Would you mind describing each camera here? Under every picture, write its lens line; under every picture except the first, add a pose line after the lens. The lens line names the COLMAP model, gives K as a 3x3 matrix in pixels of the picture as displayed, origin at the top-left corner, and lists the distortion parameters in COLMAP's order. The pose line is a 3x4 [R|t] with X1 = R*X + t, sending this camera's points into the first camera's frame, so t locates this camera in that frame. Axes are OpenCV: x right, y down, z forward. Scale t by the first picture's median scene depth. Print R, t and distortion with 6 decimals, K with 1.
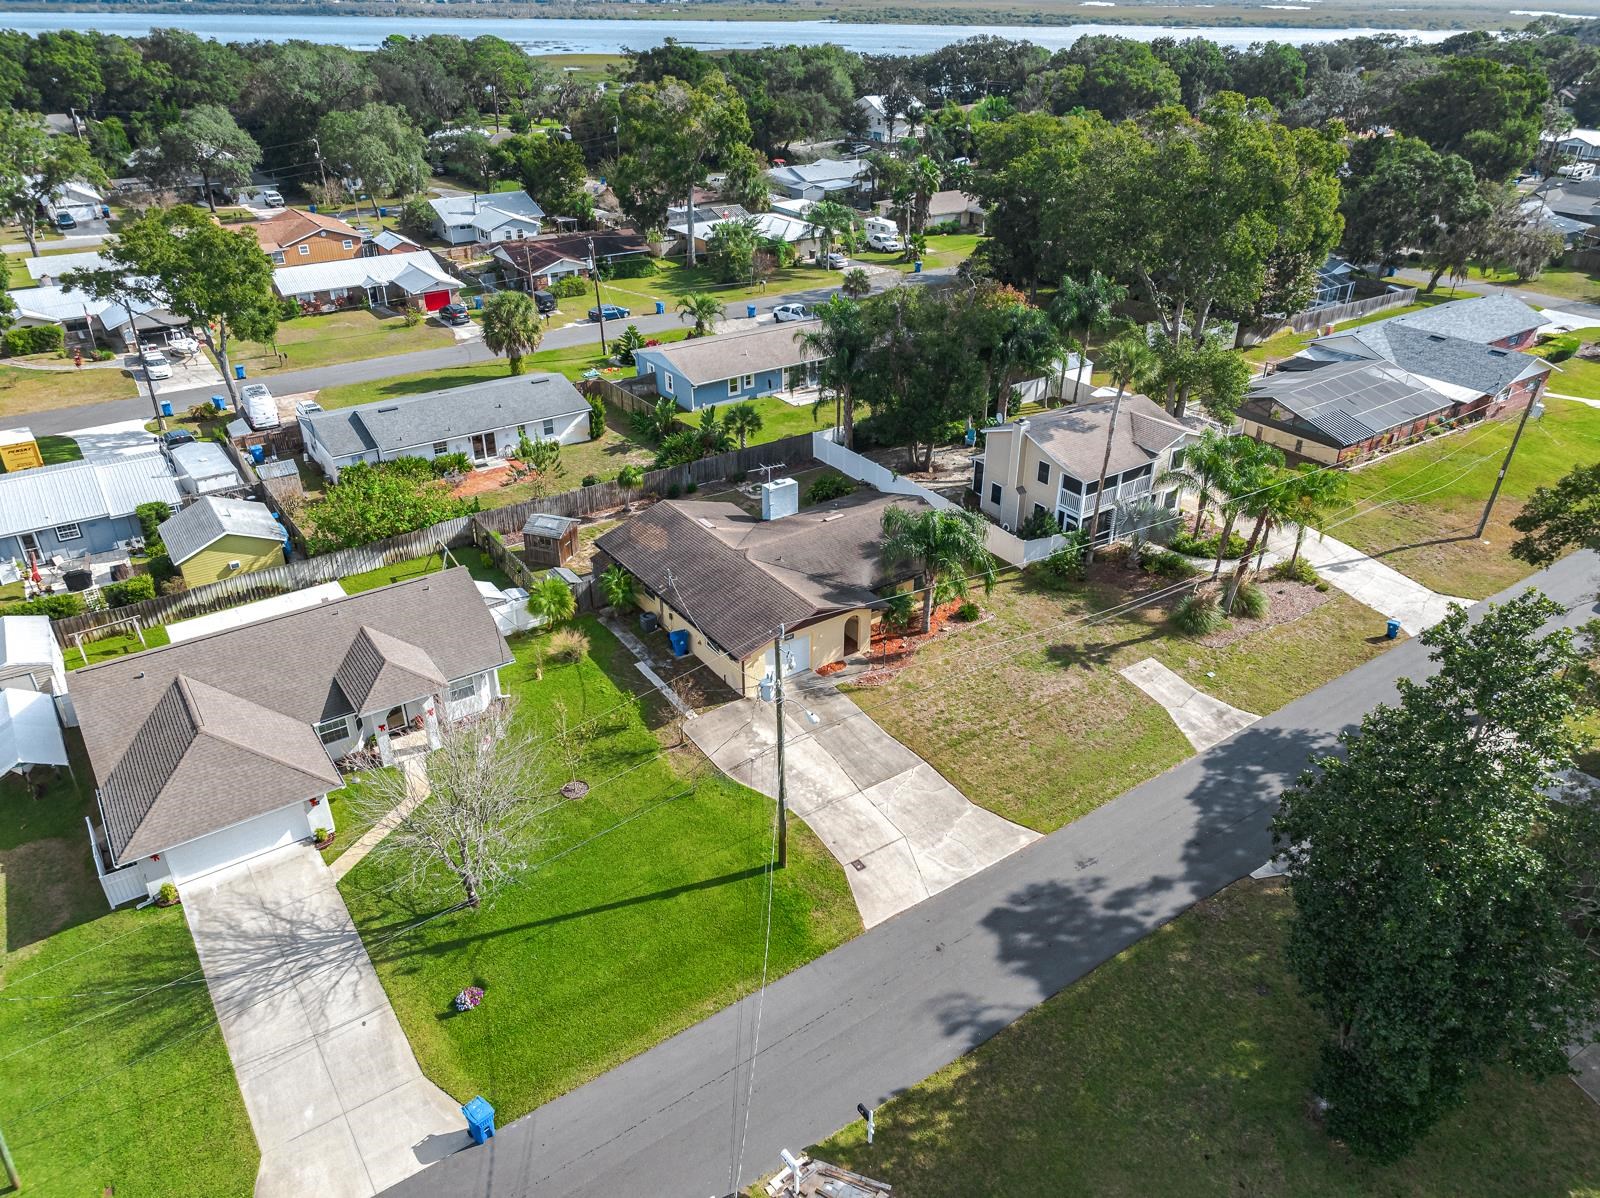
lens RADIAL K [[1115.8, 0, 807.3], [0, 1115.8, 595.0], [0, 0, 1]] dist [-0.008275, 0.013657]
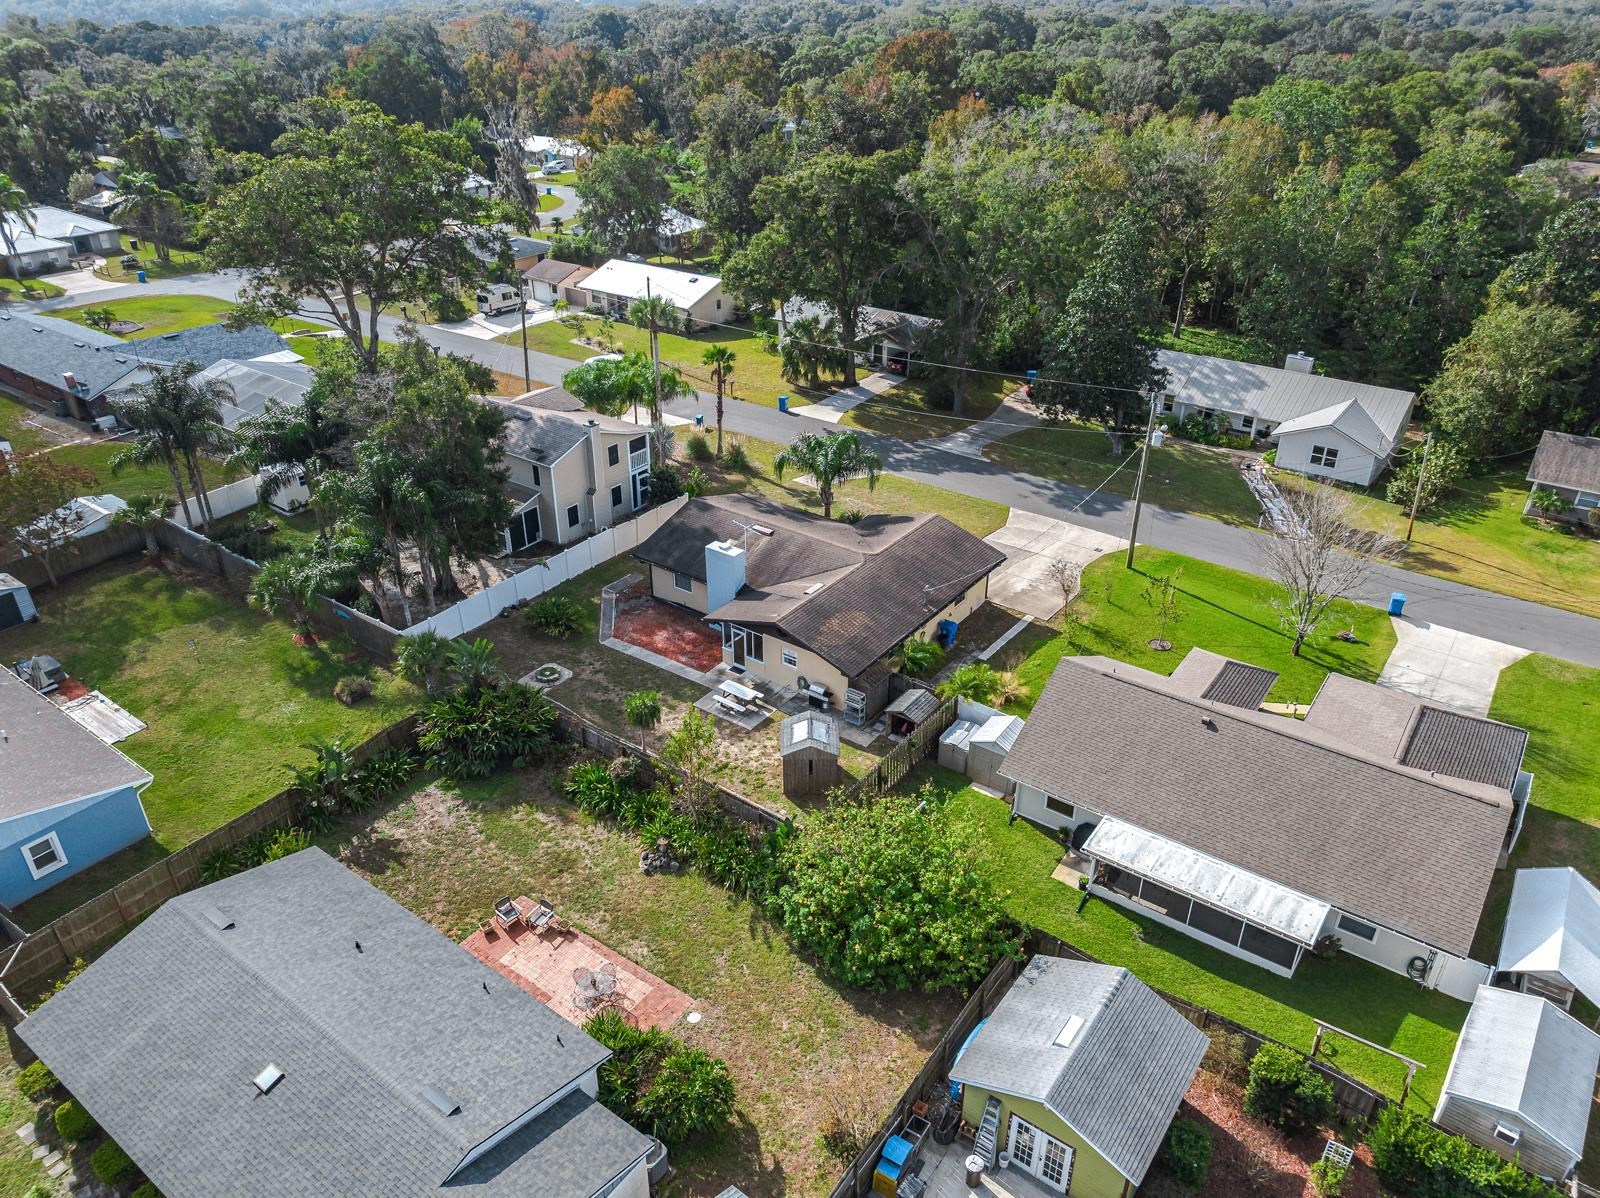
lens RADIAL K [[1107.7, 0, 809.8], [0, 1107.7, 595.6], [0, 0, 1]] dist [0.002911, 0.001048]
pose [[-0.323187, -0.464676, 0.824395, -0.741641], [0.455194, 0.687414, 0.565915, -0.508281], [-0.829668, 0.558156, -0.010646, 0.908515]]
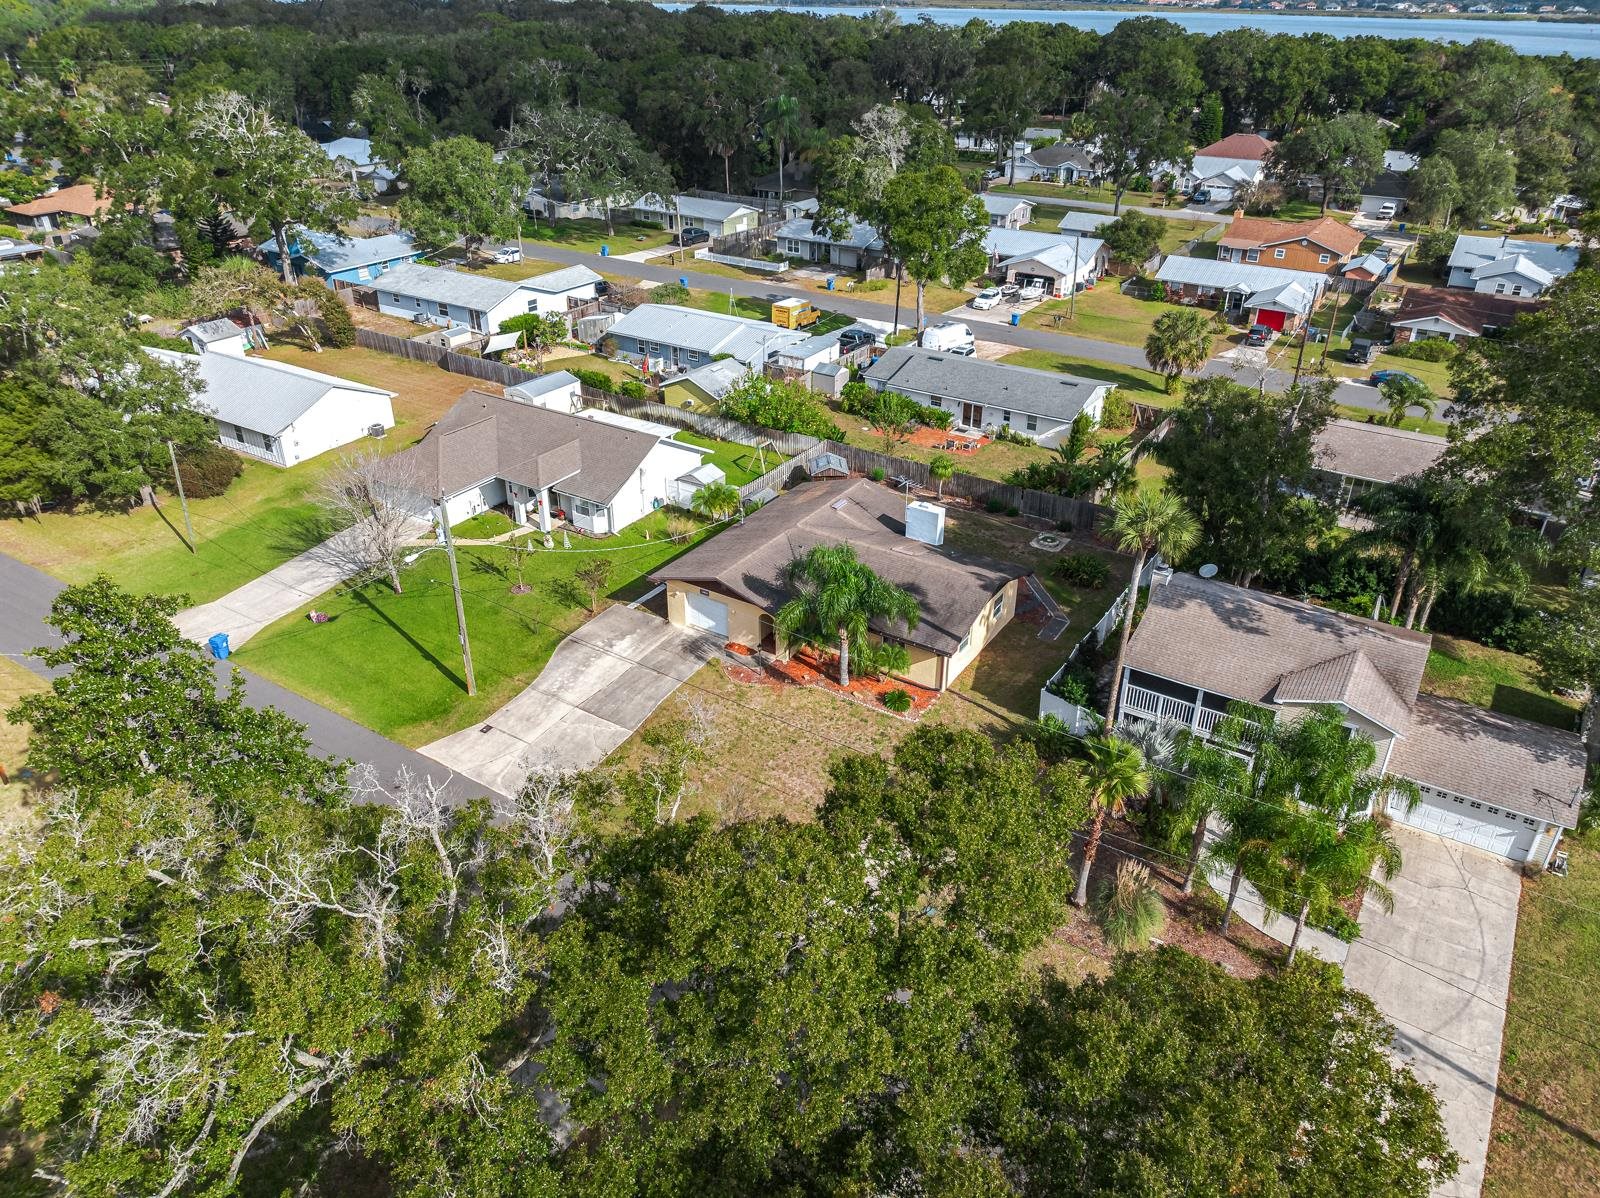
lens RADIAL K [[1115.8, 0, 807.3], [0, 1115.8, 595.0], [0, 0, 1]] dist [-0.008275, 0.013657]
pose [[0.387751, 0.444916, -0.807279, 0.699738], [-0.451794, 0.855117, 0.254276, -0.218719], [0.803449, 0.266128, 0.532583, 0.395795]]
